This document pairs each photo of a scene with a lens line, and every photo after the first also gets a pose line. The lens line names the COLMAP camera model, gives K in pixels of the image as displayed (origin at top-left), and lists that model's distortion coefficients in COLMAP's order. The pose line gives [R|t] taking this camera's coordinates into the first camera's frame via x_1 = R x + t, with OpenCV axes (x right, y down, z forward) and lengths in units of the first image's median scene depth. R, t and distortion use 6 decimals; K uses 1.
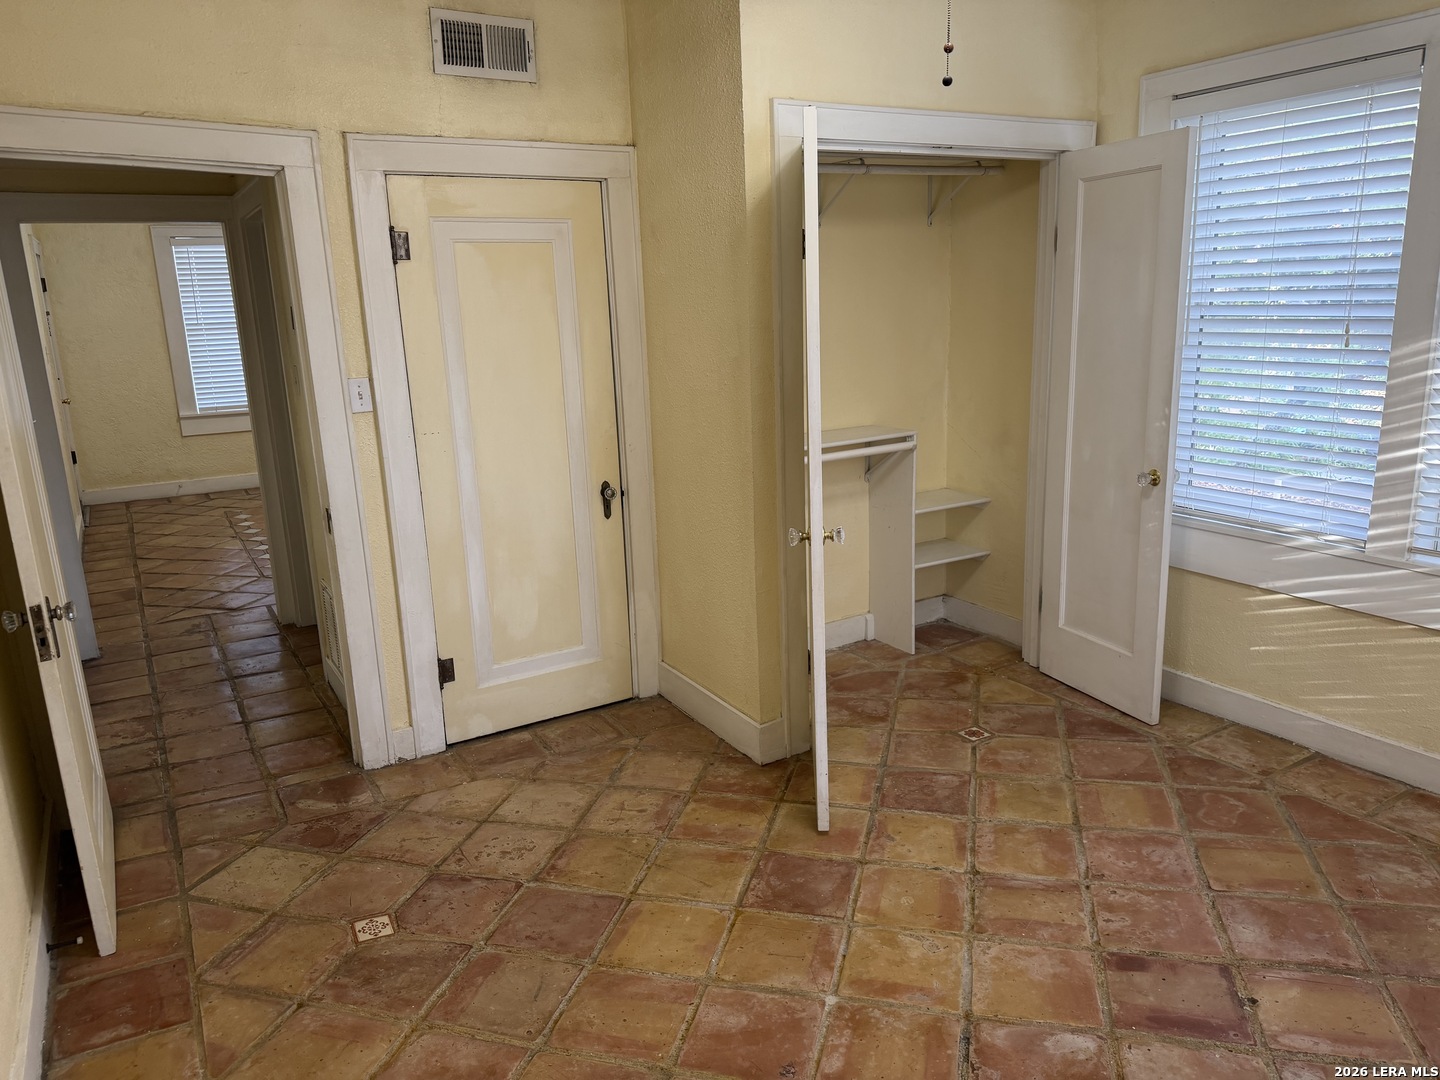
lens RADIAL K [[1012.7, 0, 722.4], [0, 1012.7, 537.3], [0, 0, 1]] dist [0.002605, -0.005808]
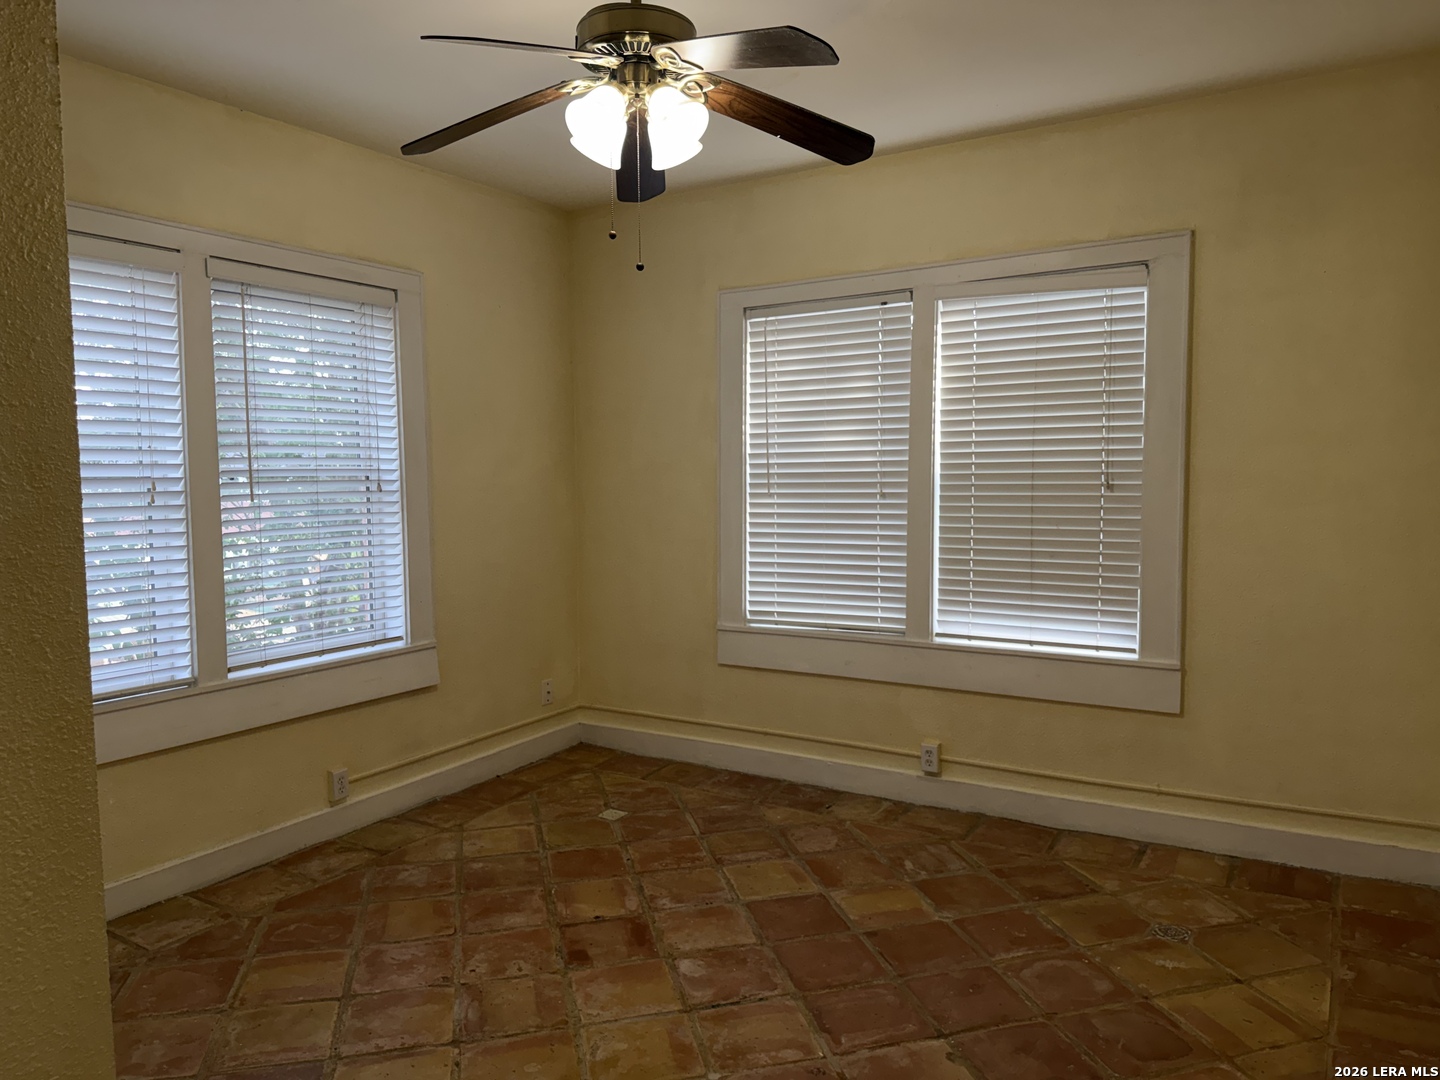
lens RADIAL K [[1012.7, 0, 716.2], [0, 1012.7, 547.2], [0, 0, 1]] dist [0.002605, -0.005808]
pose [[-0.465158, -0.030901, 0.884688, -0.744861], [0.222824, 0.963125, 0.150799, -0.213904], [-0.856725, 0.267275, -0.441120, 1.211958]]
